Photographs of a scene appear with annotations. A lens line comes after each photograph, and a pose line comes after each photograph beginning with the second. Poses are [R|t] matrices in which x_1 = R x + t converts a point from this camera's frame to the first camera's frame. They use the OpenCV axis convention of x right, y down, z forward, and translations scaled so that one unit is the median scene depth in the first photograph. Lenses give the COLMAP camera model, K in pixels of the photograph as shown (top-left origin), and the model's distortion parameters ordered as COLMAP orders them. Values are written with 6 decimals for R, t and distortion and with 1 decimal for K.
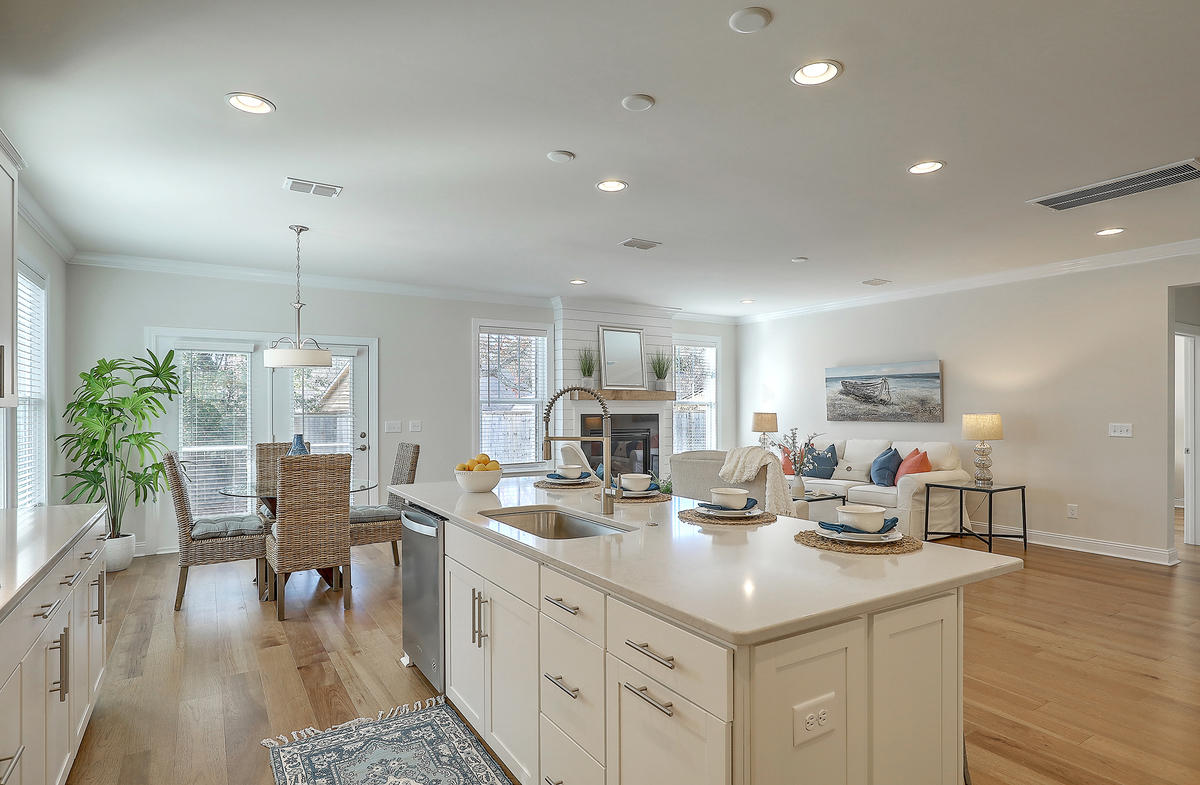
lens RADIAL K [[631.3, 0, 603.2], [0, 631.3, 409.3], [0, 0, 1]] dist [0.002084, 0.001008]
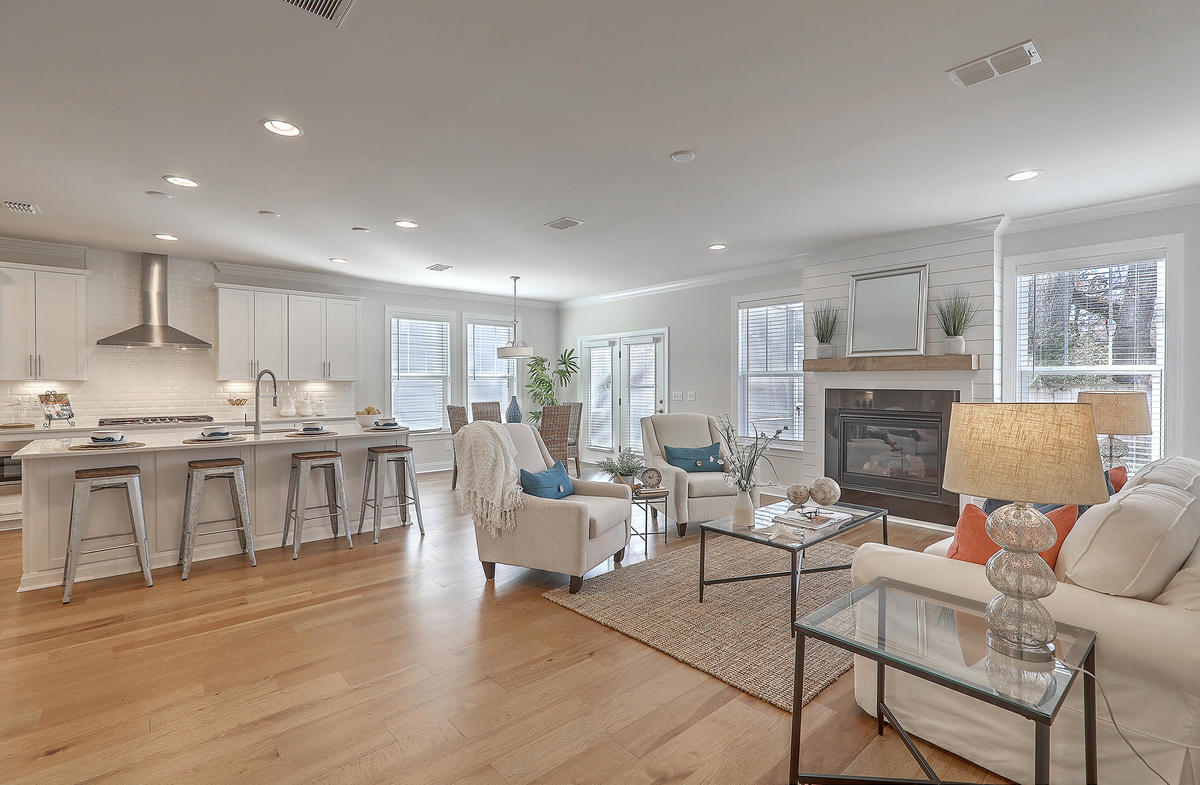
lens RADIAL K [[532.0, 0, 590.1], [0, 532.0, 387.5], [0, 0, 1]] dist [0.000683, -0.000175]
pose [[0.163156, 0.012371, -0.986523, 0.668301], [-0.002473, 0.999923, 0.012130, -0.001780], [0.986597, 0.000461, 0.163174, 0.642563]]
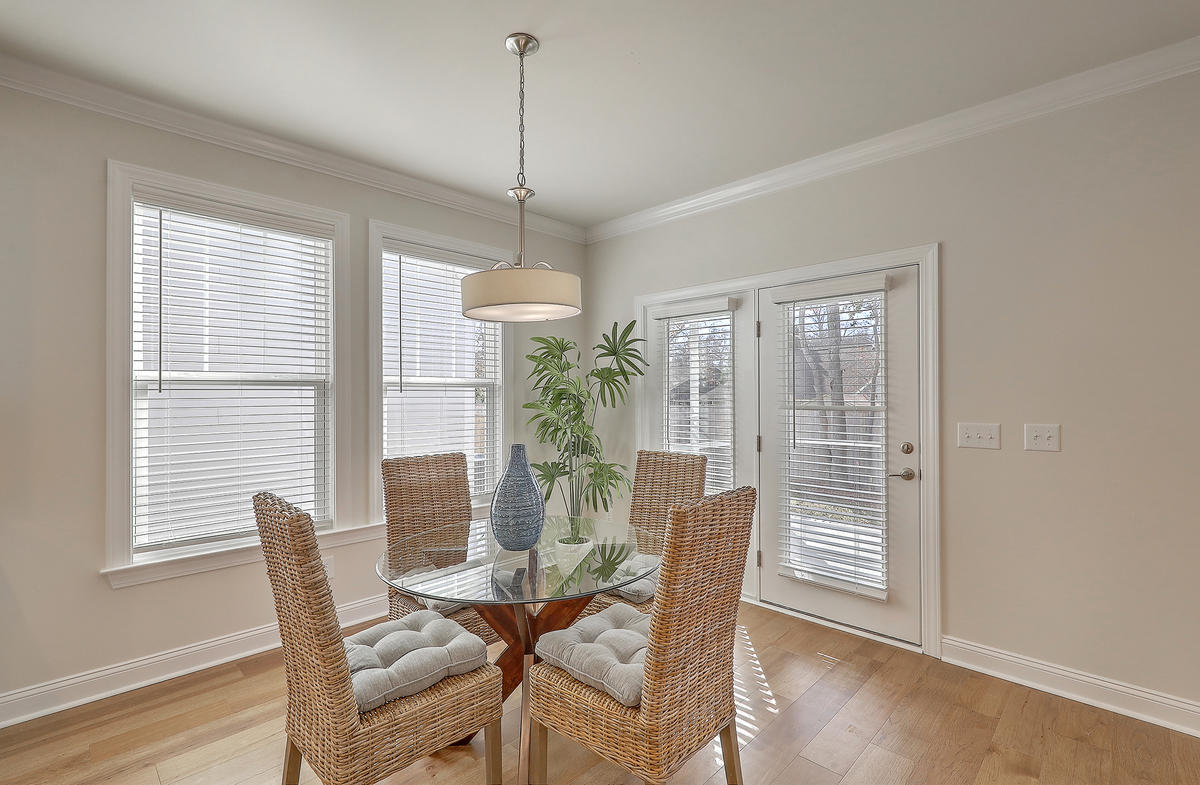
lens RADIAL K [[549.1, 0, 589.9], [0, 549.1, 393.3], [0, 0, 1]] dist [0.000242, -0.000572]
pose [[0.228973, -0.001440, -0.973432, -0.019914], [0.000880, 0.999999, -0.001272, -0.001607], [0.973432, -0.000565, 0.228974, 0.633985]]
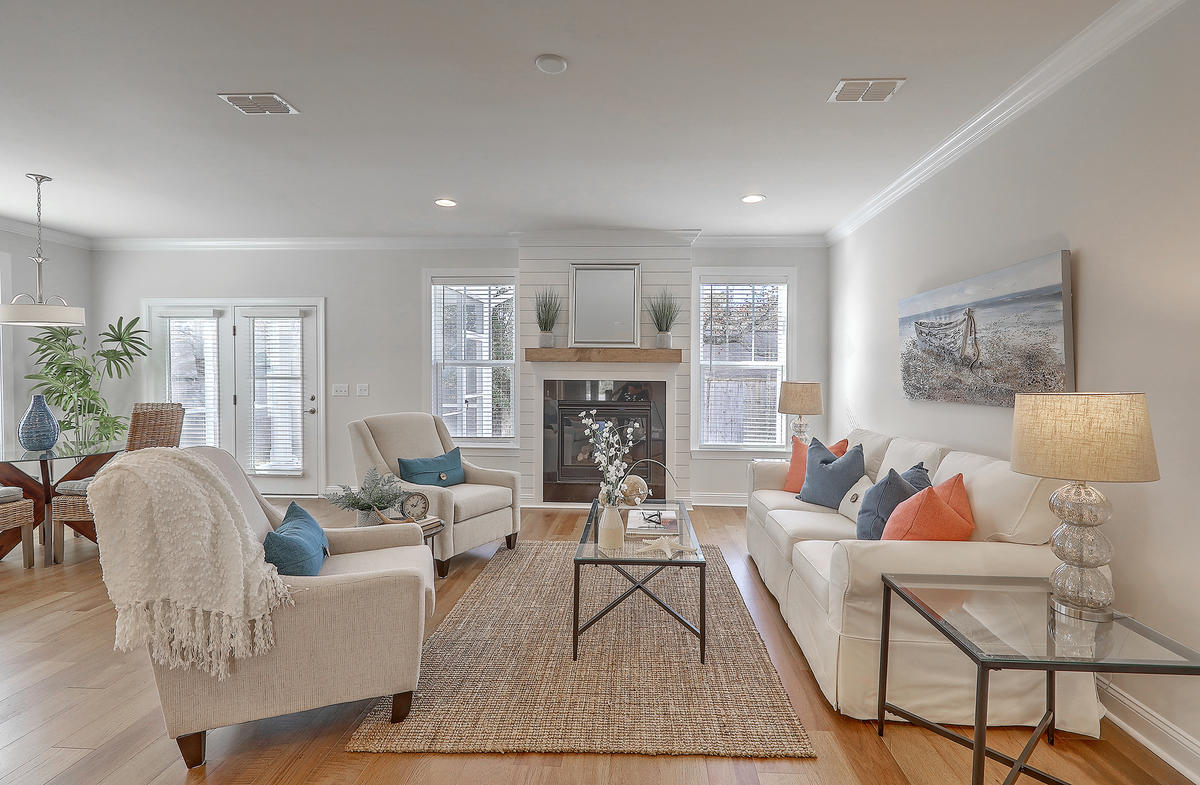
lens RADIAL K [[556.5, 0, 614.3], [0, 556.5, 385.9], [0, 0, 1]] dist [0.000252, -0.000017]
pose [[0.822982, 0.019416, -0.567735, 0.472984], [-0.009443, 0.999745, 0.020501, 0.000058], [0.567989, -0.011510, 0.822956, 0.533269]]
